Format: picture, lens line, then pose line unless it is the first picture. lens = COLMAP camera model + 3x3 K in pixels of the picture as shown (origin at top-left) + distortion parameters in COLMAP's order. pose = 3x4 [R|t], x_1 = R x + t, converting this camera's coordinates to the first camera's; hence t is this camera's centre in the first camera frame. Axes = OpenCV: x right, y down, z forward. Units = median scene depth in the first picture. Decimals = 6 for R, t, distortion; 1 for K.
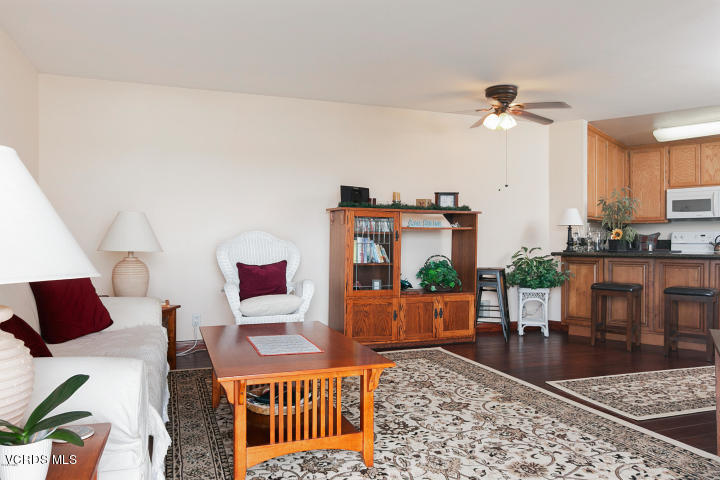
lens RADIAL K [[521.3, 0, 360.0], [0, 521.3, 240.0], [0, 0, 1]] dist [0.000397, 0.003542]
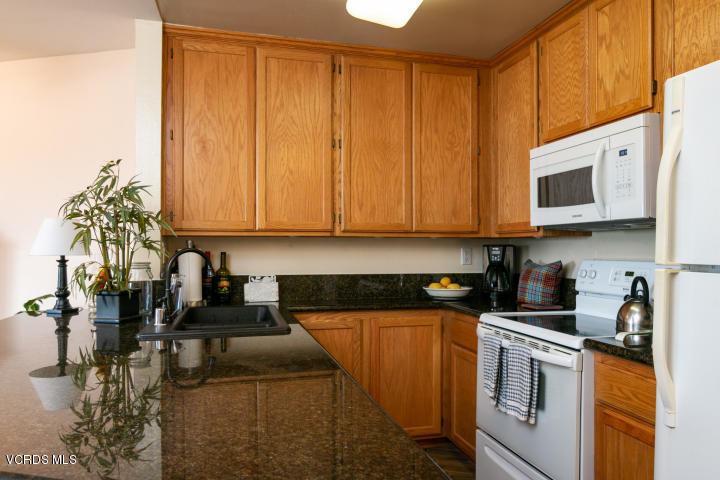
lens RADIAL K [[521.3, 0, 360.0], [0, 521.3, 240.0], [0, 0, 1]] dist [0.000397, 0.003542]
pose [[0.817756, -0.011485, -0.575450, 0.996303], [0.005449, 0.999911, -0.012213, -0.038563], [0.575539, 0.006852, 0.817745, 0.872352]]
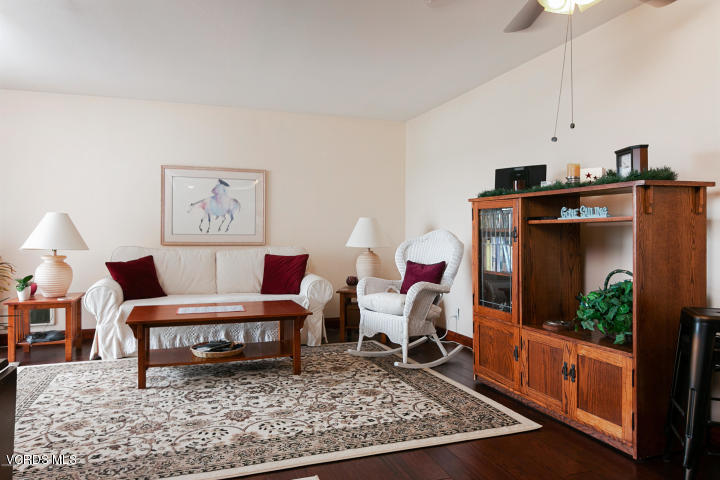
lens RADIAL K [[513.8, 0, 360.1], [0, 513.8, 229.3], [0, 0, 1]] dist [-0.006413, -0.000261]
pose [[-0.014191, -0.012643, -0.999819, 0.704362], [-0.002840, 0.999917, -0.012604, -0.005139], [0.999895, 0.002661, -0.014226, 0.779727]]
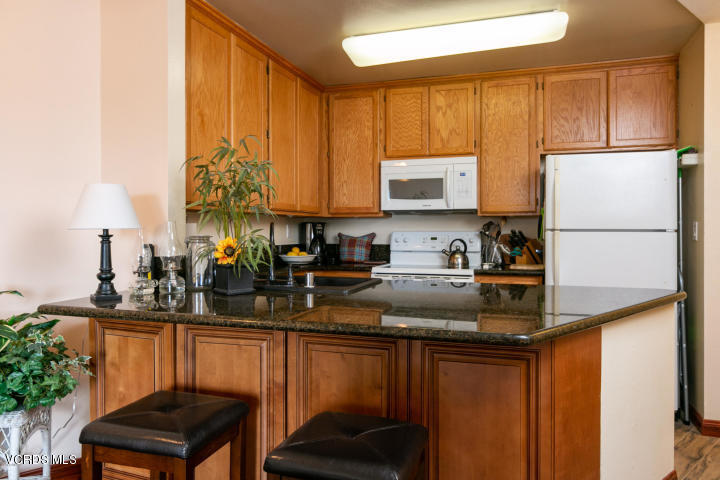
lens RADIAL K [[513.8, 0, 360.1], [0, 513.8, 229.3], [0, 0, 1]] dist [-0.006413, -0.000261]
pose [[0.926265, -0.004318, 0.376848, 0.489876], [0.001270, 0.999964, 0.008335, -0.034420], [-0.376870, -0.007242, 0.926238, 0.662880]]
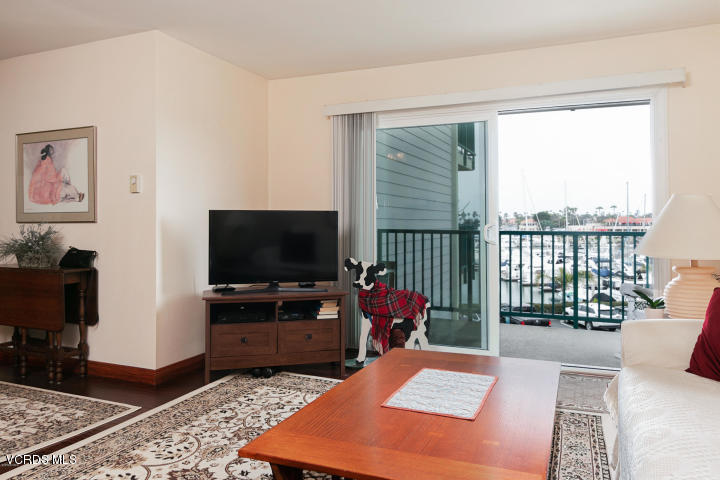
lens RADIAL K [[521.3, 0, 360.0], [0, 521.3, 240.0], [0, 0, 1]] dist [0.000397, 0.003542]
pose [[-0.730760, -0.017596, 0.682408, -0.285327], [0.000365, 0.999658, 0.026166, -0.009003], [-0.682635, 0.019370, -0.730503, 0.850813]]
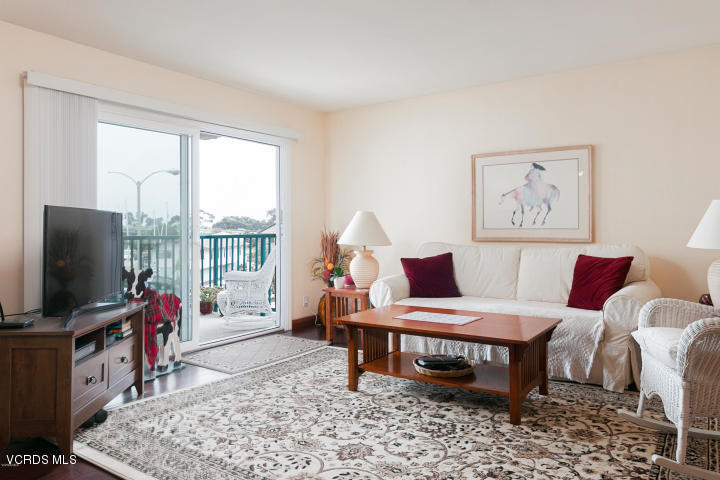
lens RADIAL K [[510.2, 0, 359.1], [0, 510.2, 221.0], [0, 0, 1]] dist [-0.001905, 0.000580]
pose [[-0.820573, -0.004222, -0.571527, 0.385527], [0.007550, 0.999805, -0.018226, -0.006890], [0.571492, -0.019271, -0.820381, 1.033344]]
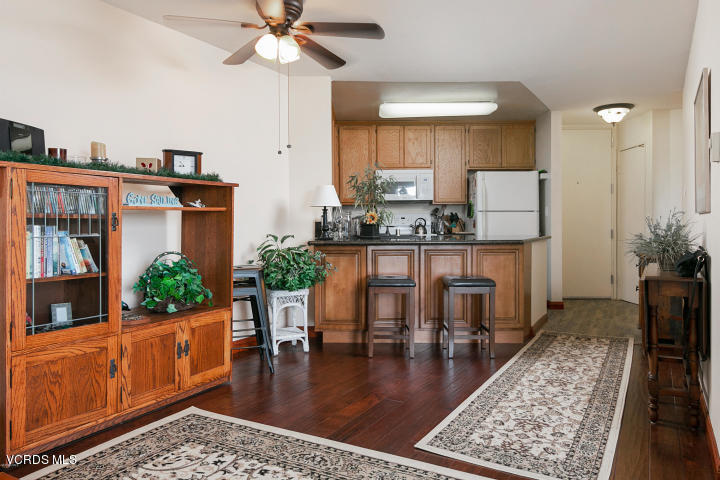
lens RADIAL K [[522.8, 0, 361.7], [0, 522.8, 232.5], [0, 0, 1]] dist [-0.004300, -0.001255]
pose [[0.757064, -0.019528, 0.653049, -0.085263], [0.004732, 0.999691, 0.024409, -0.008347], [-0.653324, -0.015389, 0.756922, 0.407107]]
